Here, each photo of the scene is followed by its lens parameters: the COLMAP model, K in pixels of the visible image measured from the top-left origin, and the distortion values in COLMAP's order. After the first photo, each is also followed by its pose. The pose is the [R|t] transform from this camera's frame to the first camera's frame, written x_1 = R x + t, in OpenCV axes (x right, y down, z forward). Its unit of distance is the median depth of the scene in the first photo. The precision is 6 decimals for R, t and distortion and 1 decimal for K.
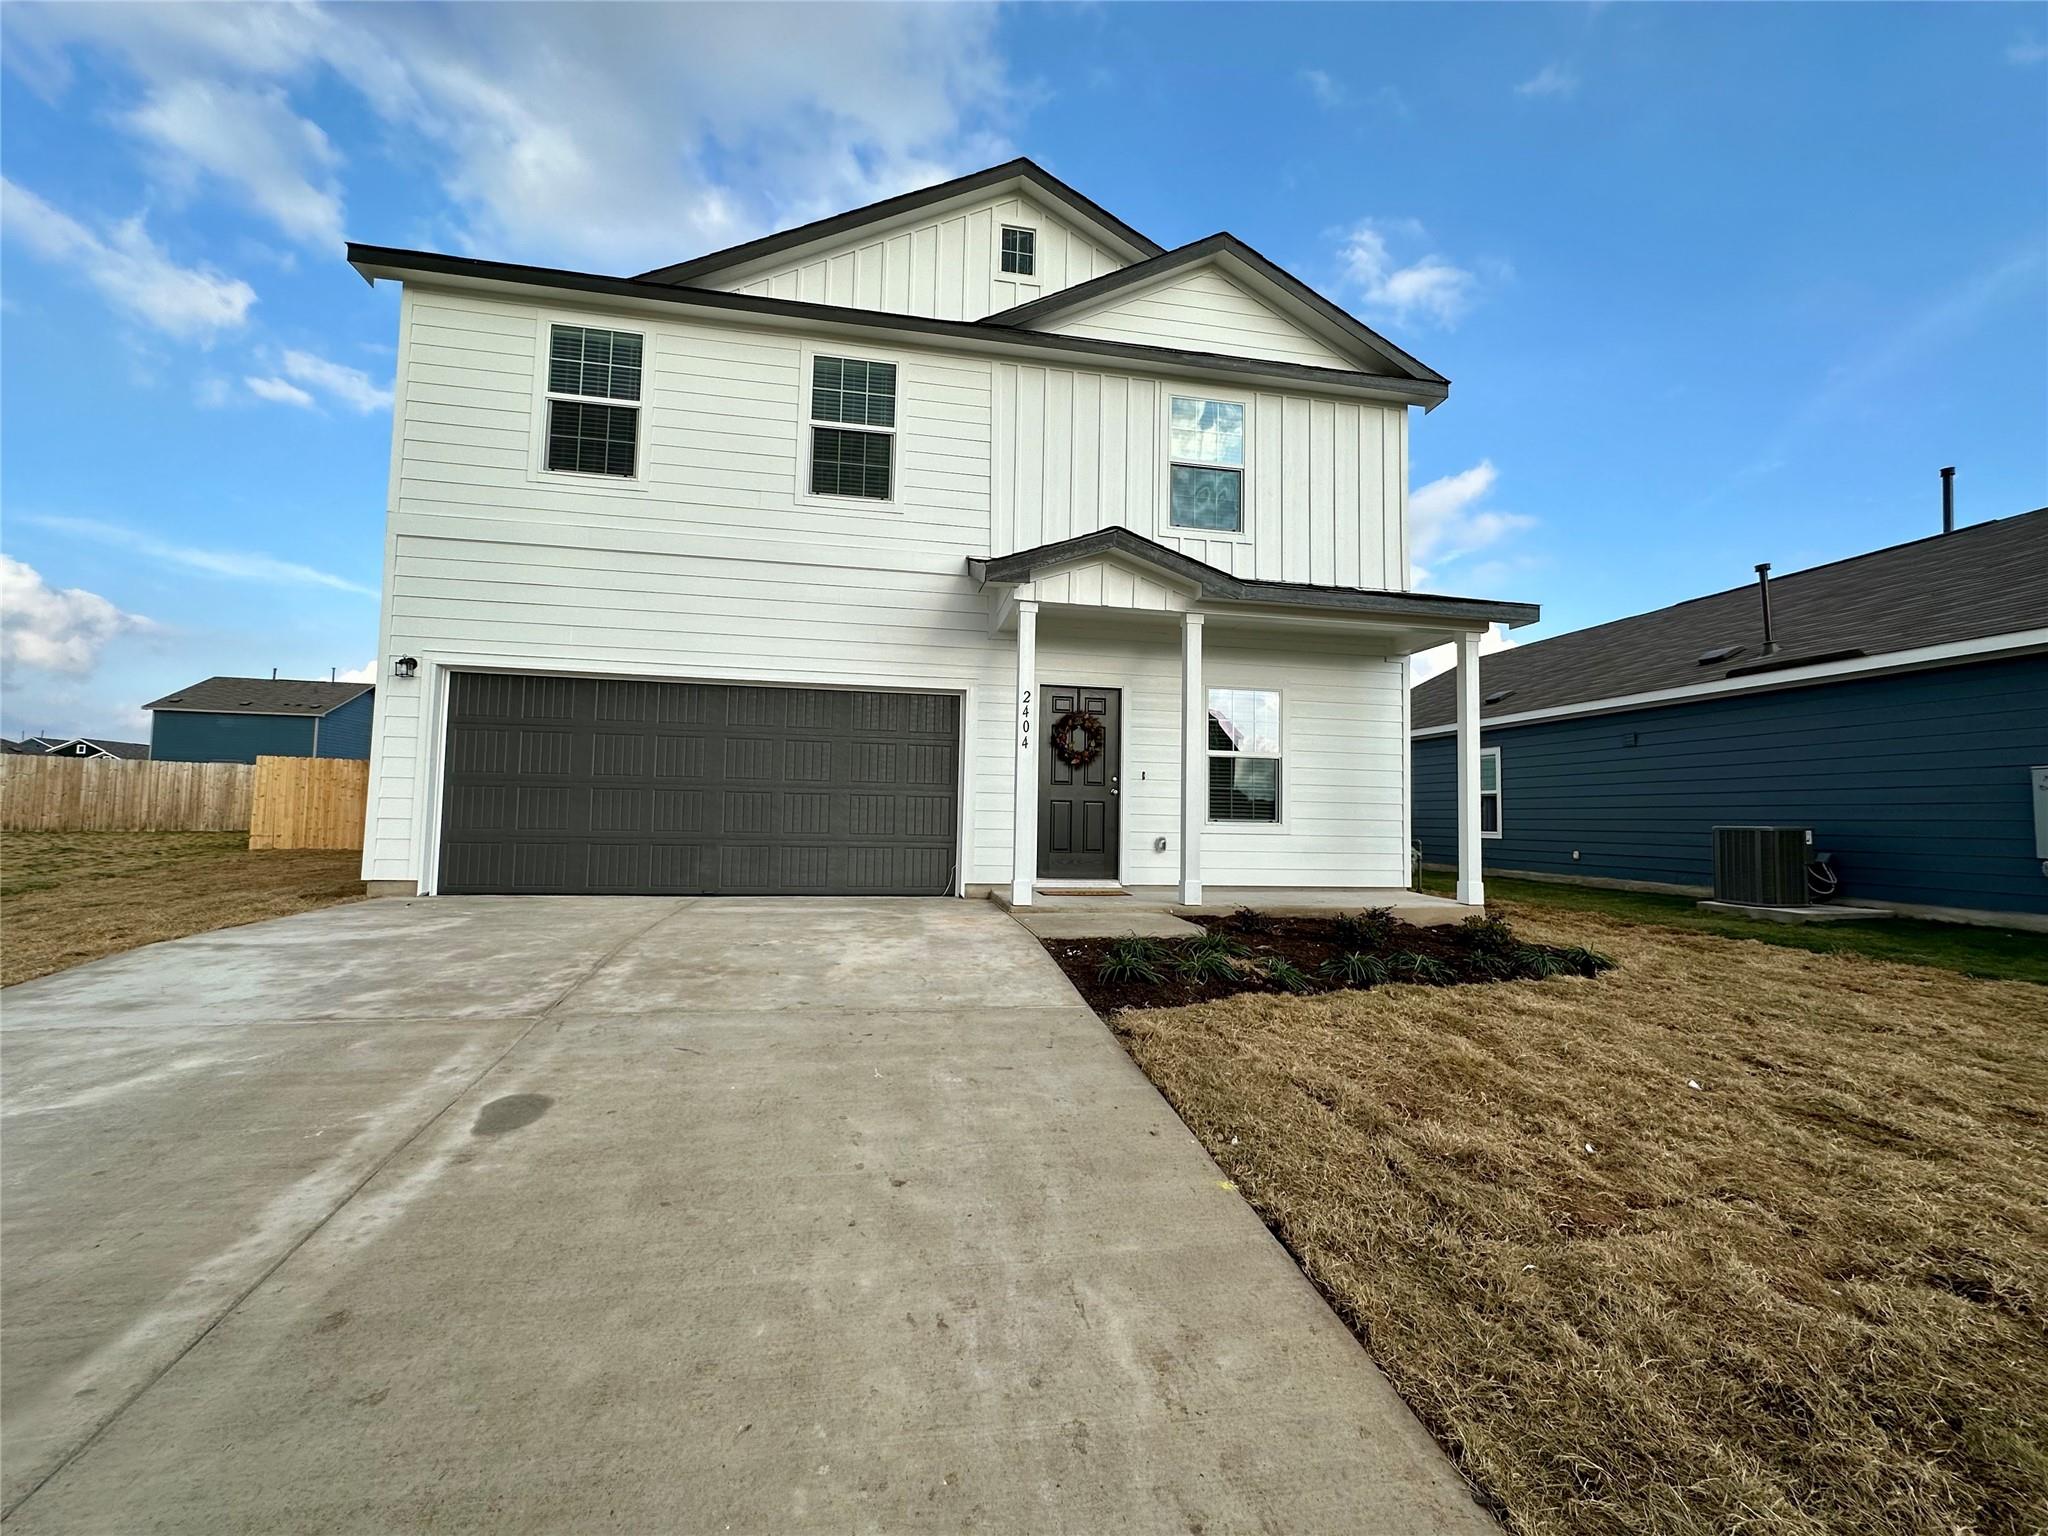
lens RADIAL K [[820.9, 0, 1018.0], [0, 820.9, 772.8], [0, 0, 1]] dist [0.001825, 0.000182]
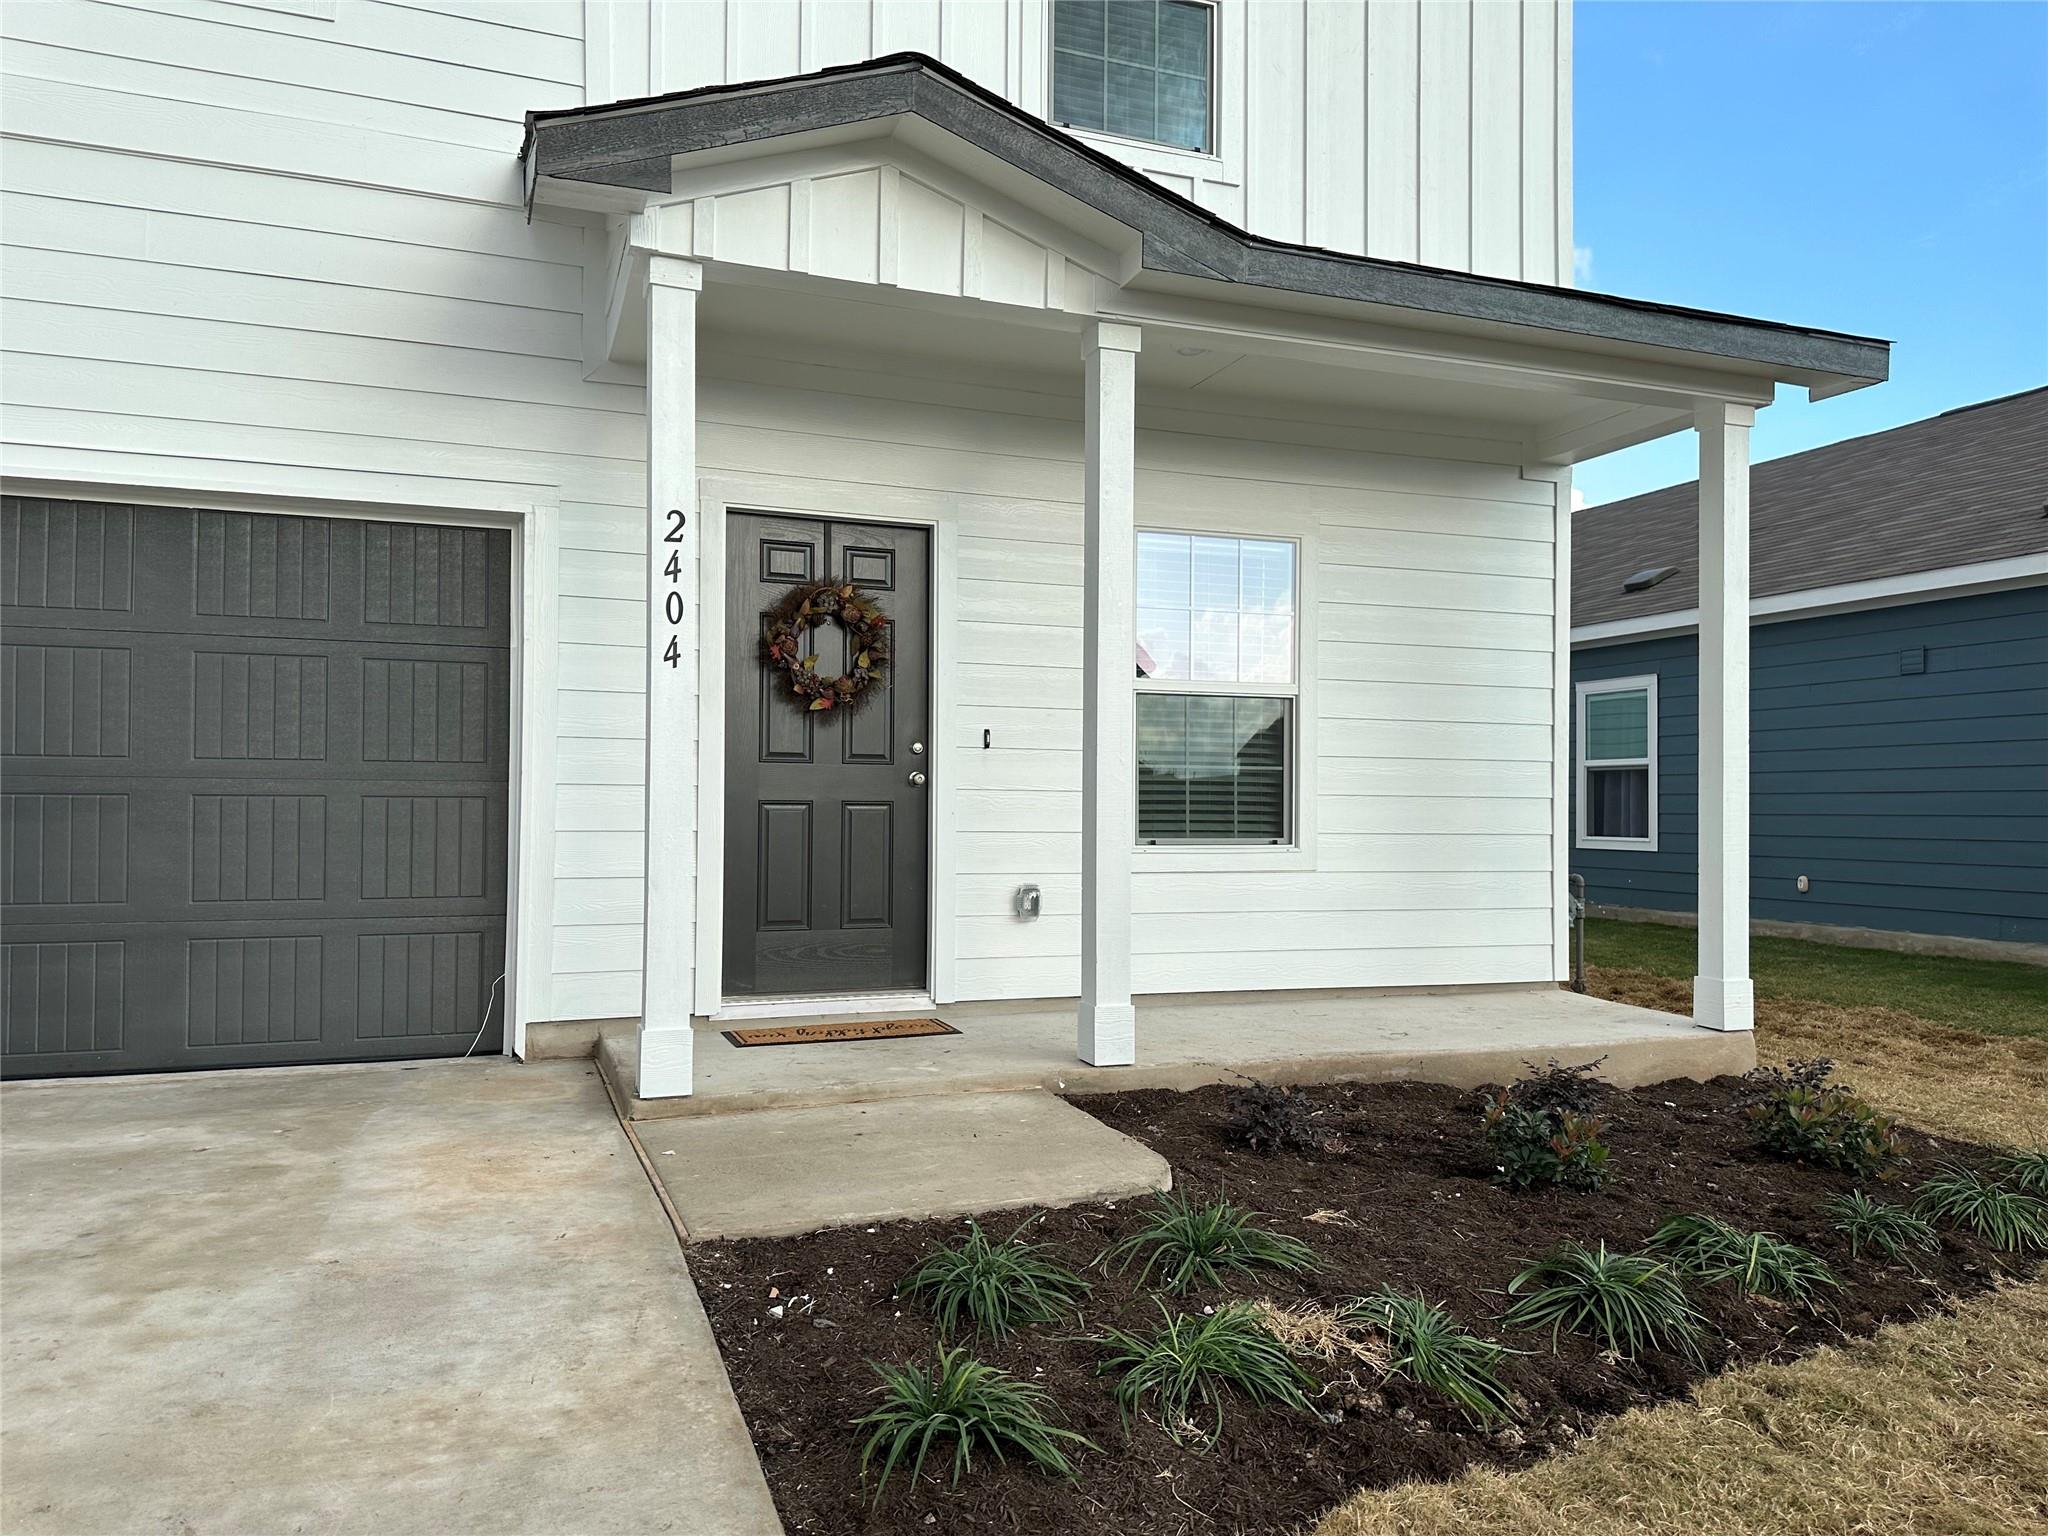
lens RADIAL K [[1411.8, 0, 1024.0], [0, 1411.8, 768.0], [0, 0, 1]] dist [0.097839, -0.000210]
pose [[0.981517, -0.008343, 0.191194, 0.035838], [0.002197, 0.999475, 0.032335, -0.004764], [-0.191363, -0.031317, 0.981020, 0.303394]]
